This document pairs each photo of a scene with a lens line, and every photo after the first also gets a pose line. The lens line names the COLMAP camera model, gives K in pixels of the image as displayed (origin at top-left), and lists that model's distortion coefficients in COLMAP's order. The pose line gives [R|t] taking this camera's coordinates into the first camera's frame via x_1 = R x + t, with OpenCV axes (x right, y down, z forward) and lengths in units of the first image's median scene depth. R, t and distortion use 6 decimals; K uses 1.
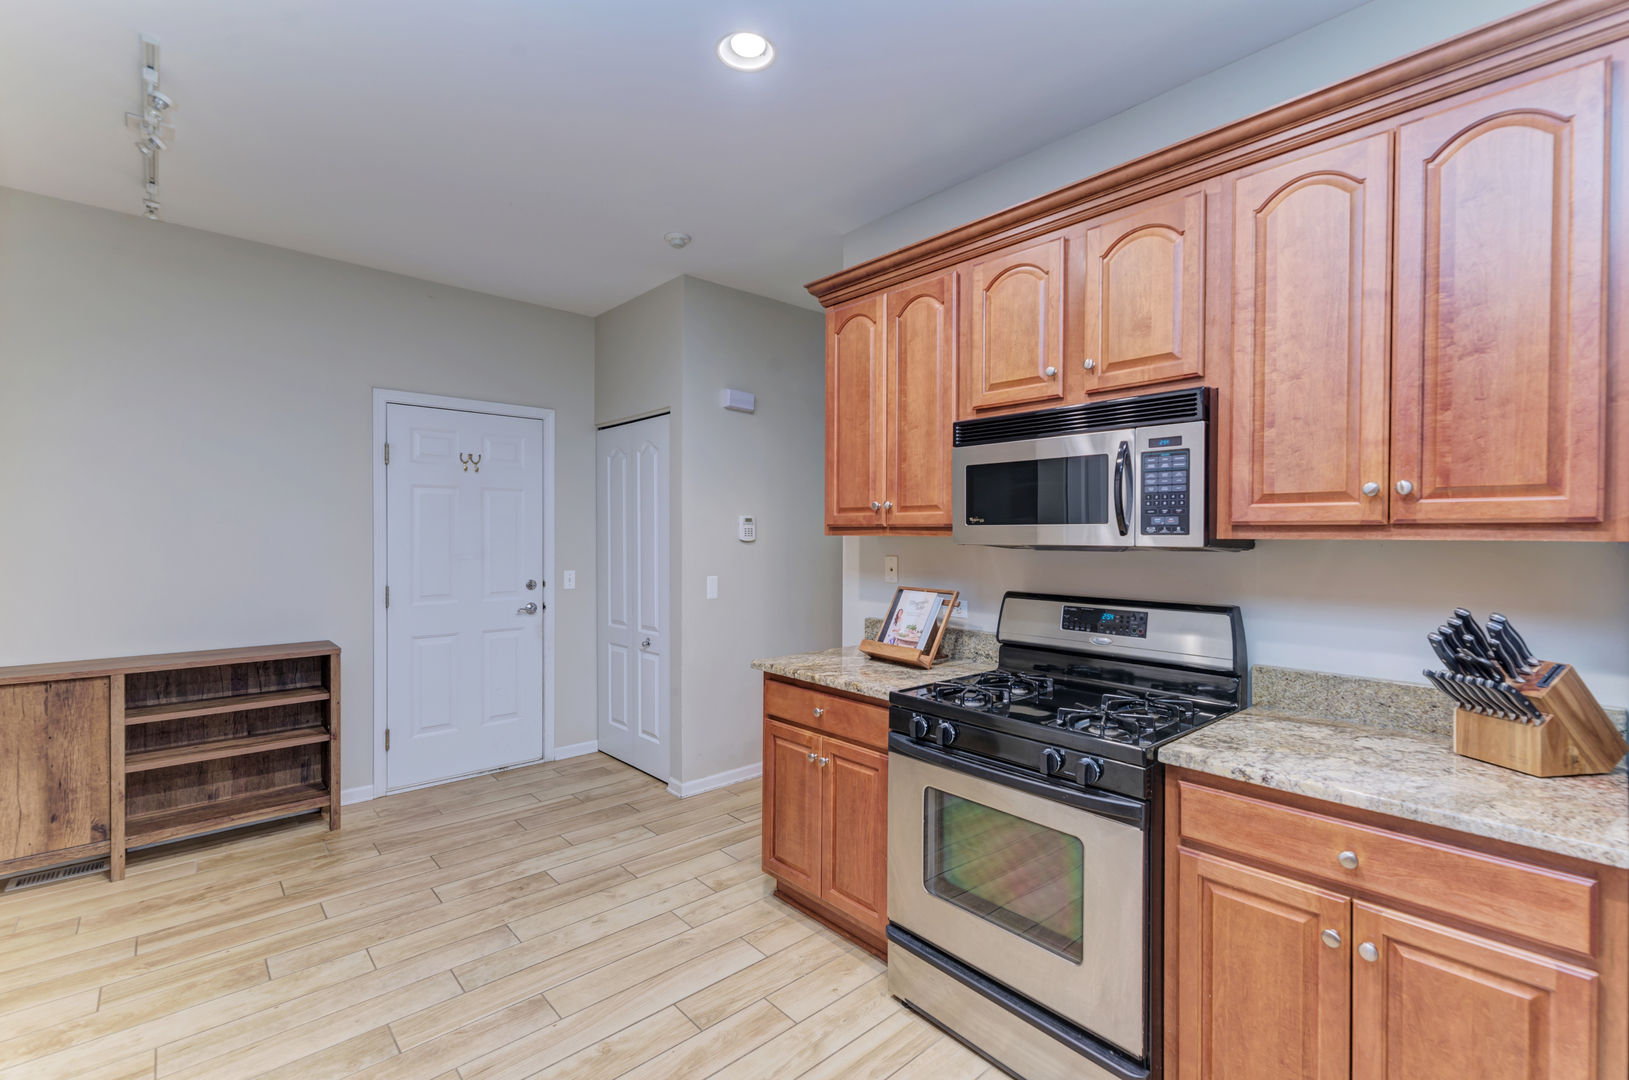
lens RADIAL K [[731.8, 0, 818.0], [0, 731.8, 535.1], [0, 0, 1]] dist [0.012435, -0.001999]
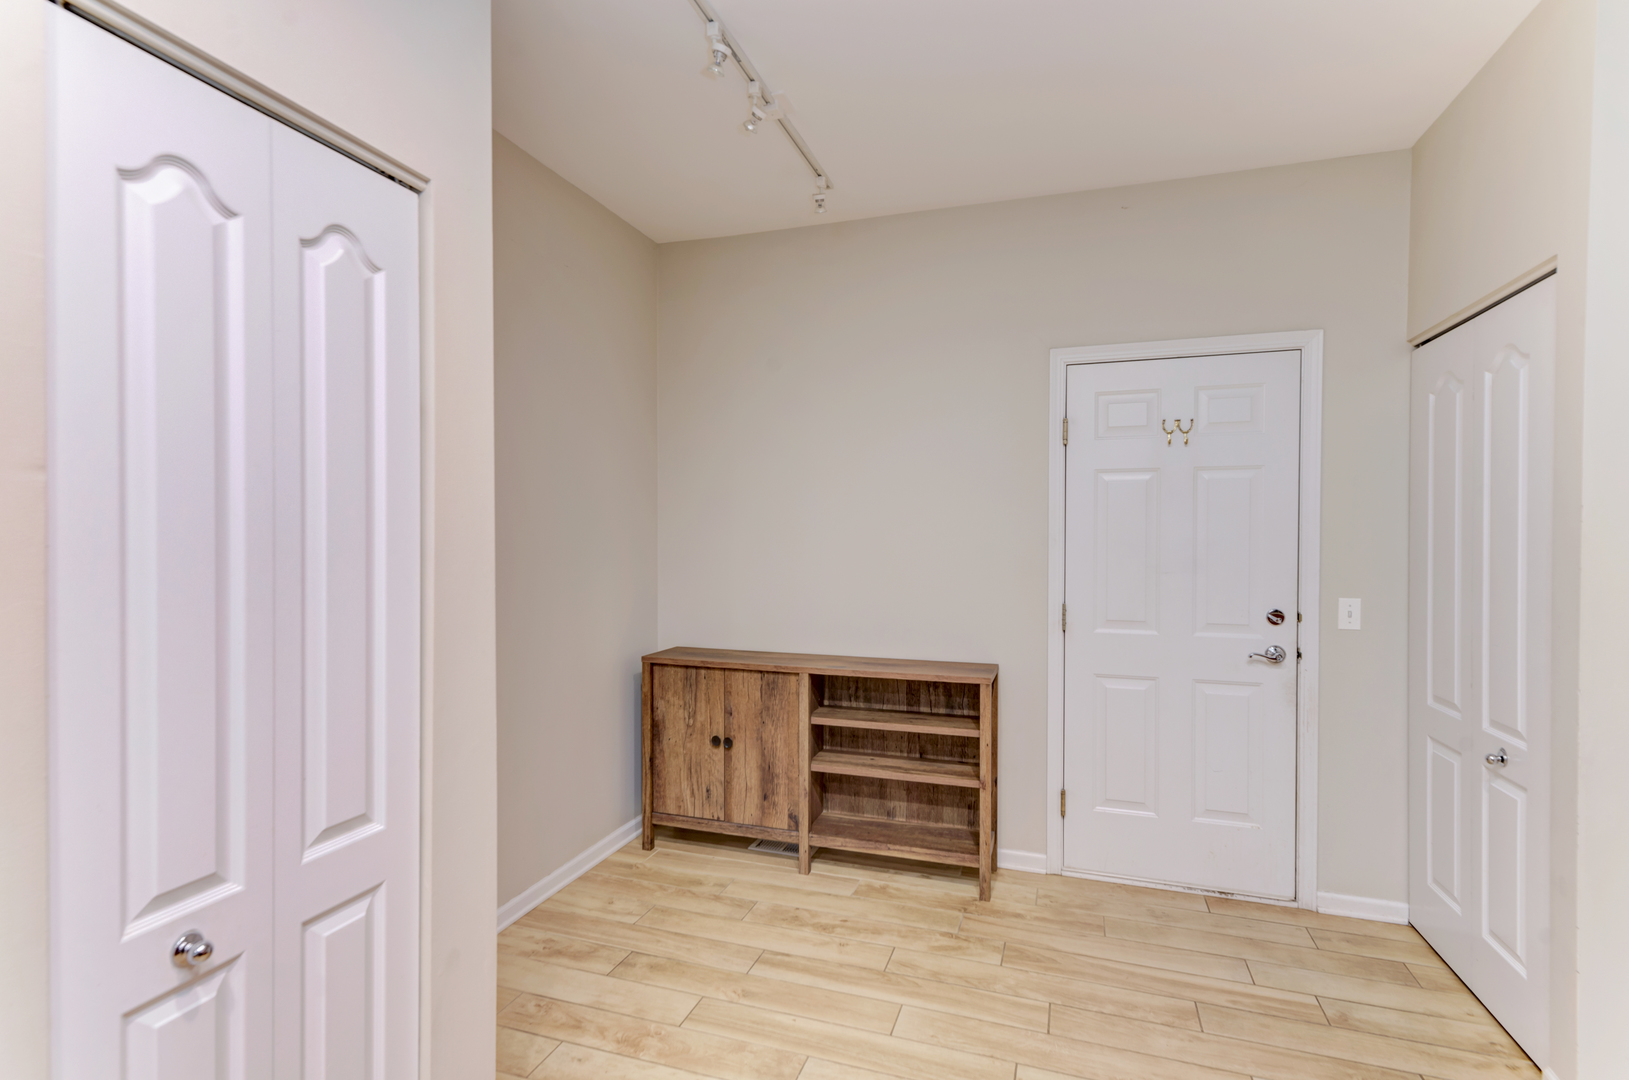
lens RADIAL K [[800.8, 0, 806.0], [0, 800.8, 546.9], [0, 0, 1]] dist [0.020036, 0.001269]
pose [[0.494817, 0.012650, -0.868905, 0.013161], [-0.004428, 0.999918, 0.012036, 0.001470], [0.868986, -0.002107, 0.494833, 0.452084]]
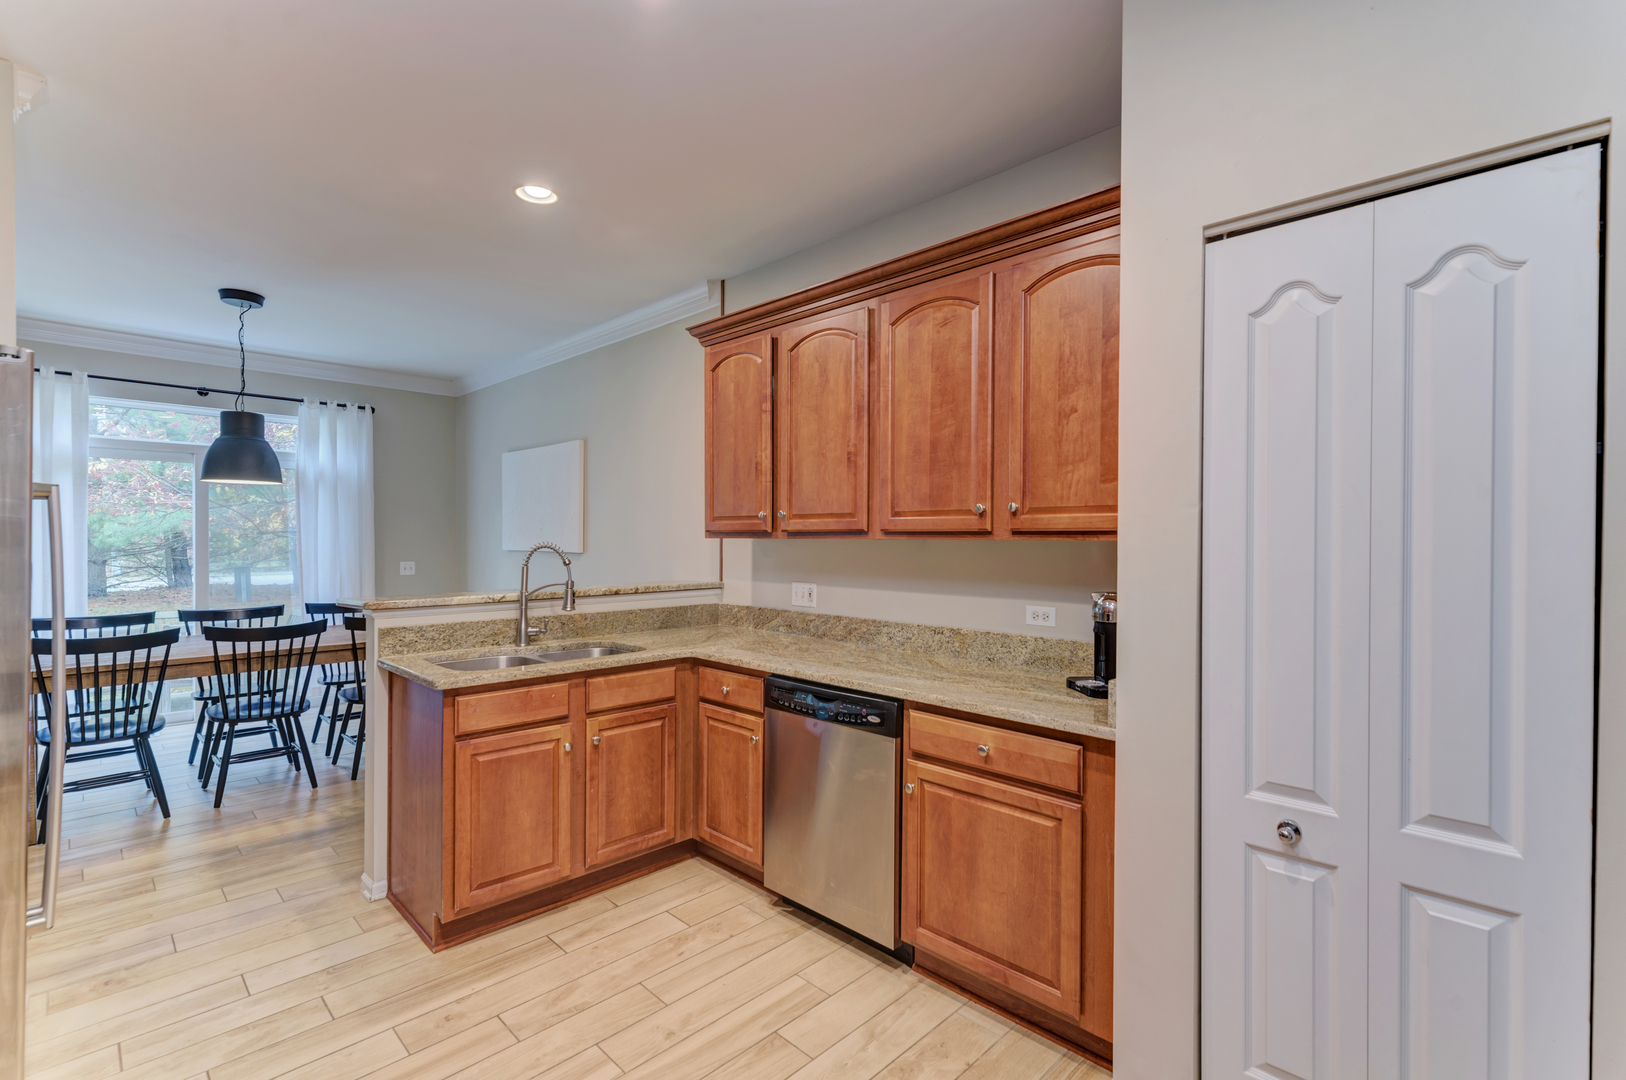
lens RADIAL K [[730.5, 0, 808.0], [0, 730.5, 546.0], [0, 0, 1]] dist [0.012435, -0.001999]
pose [[-0.998218, -0.006332, -0.059331, -0.112372], [-0.007097, 0.999894, 0.012685, 0.000268], [0.059244, 0.013084, -0.998158, 0.878356]]
